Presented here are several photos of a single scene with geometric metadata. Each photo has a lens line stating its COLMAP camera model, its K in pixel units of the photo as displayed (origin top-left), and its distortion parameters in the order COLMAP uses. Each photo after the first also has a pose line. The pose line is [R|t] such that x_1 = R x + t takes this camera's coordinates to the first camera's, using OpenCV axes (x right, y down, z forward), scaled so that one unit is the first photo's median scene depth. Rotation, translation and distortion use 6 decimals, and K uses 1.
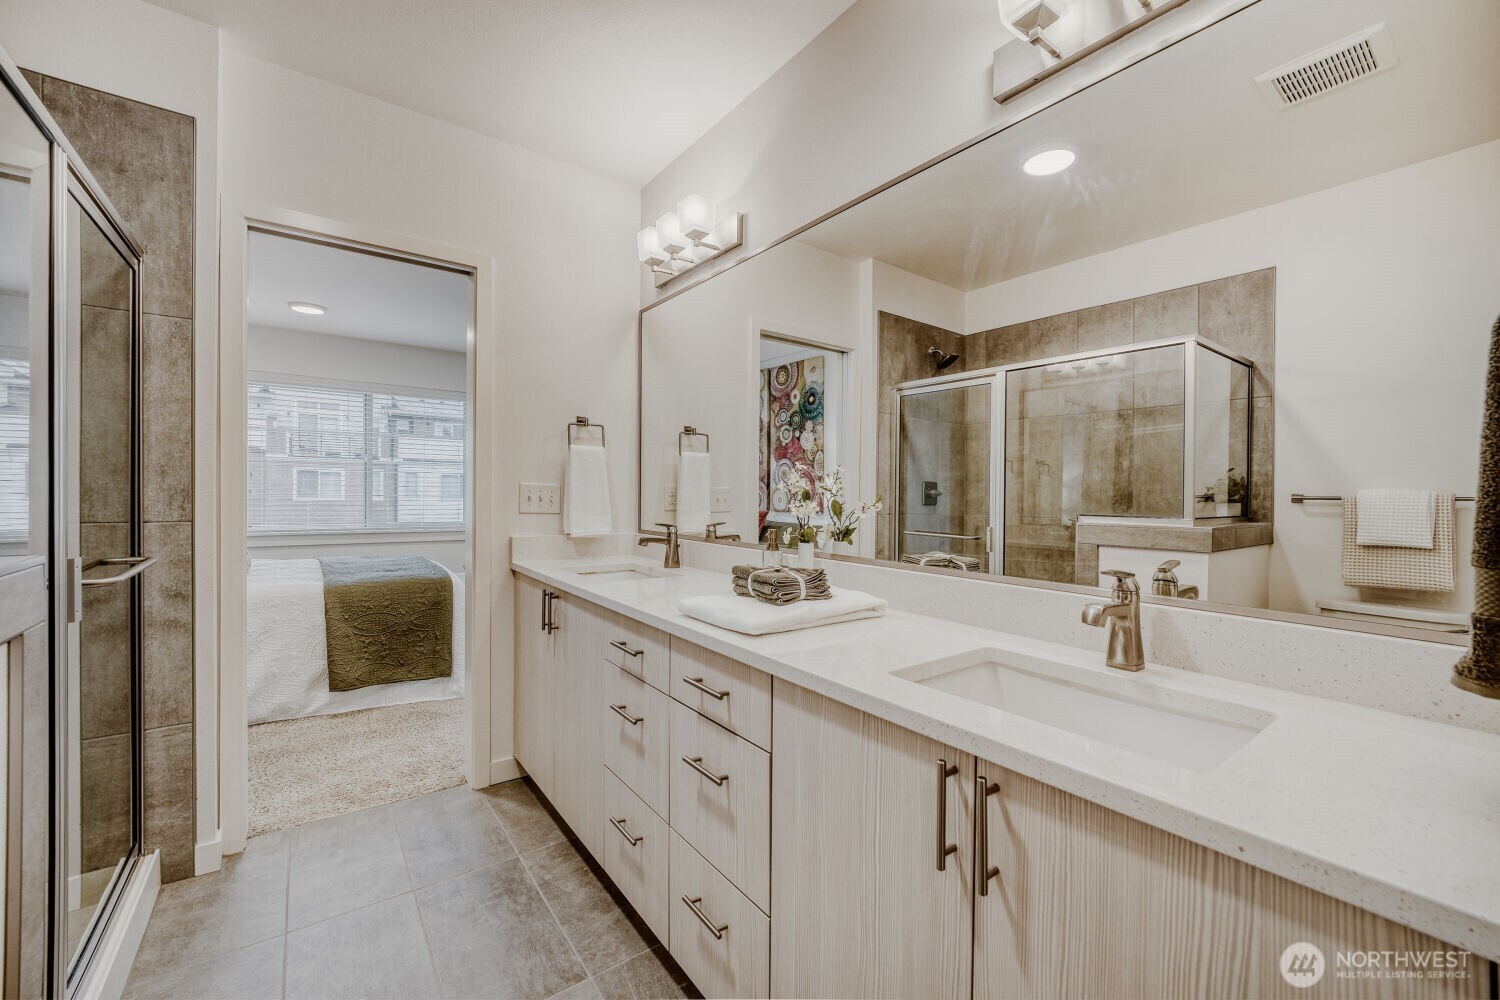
lens RADIAL K [[608.3, 0, 750.7], [0, 608.3, 484.3], [0, 0, 1]] dist [-0.006241, -0.000330]
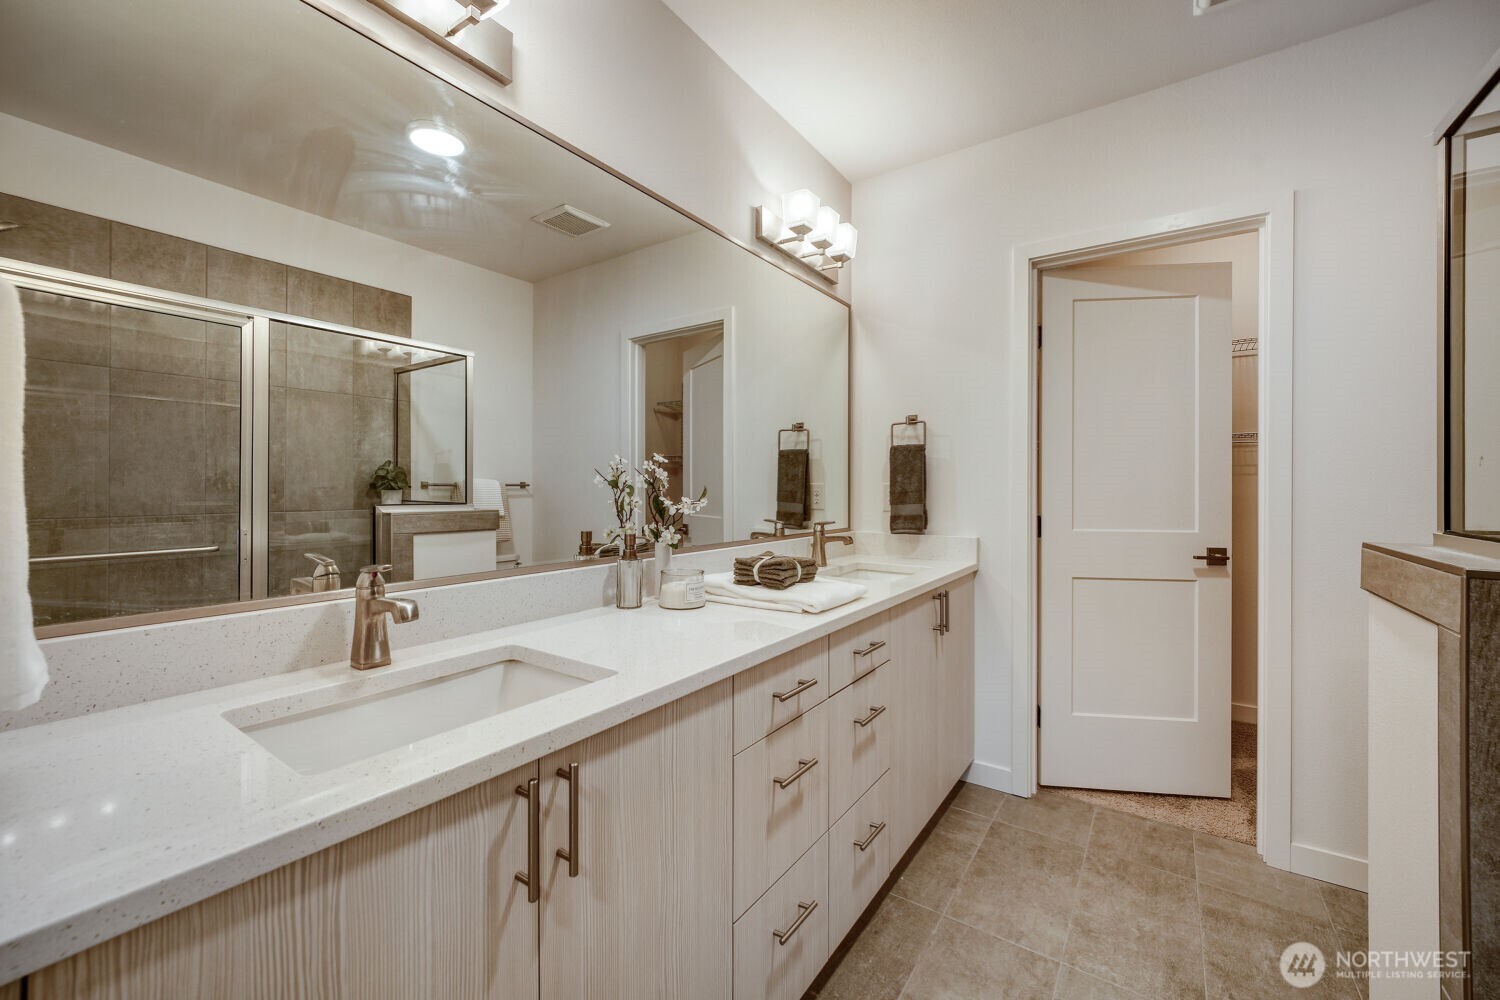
lens RADIAL K [[608.3, 0, 750.7], [0, 608.3, 484.3], [0, 0, 1]] dist [-0.006241, -0.000330]
pose [[-0.327139, -0.013978, 0.944873, -0.540196], [-0.025280, 0.999662, 0.006036, -0.003666], [-0.944638, -0.021911, -0.327382, 0.768425]]
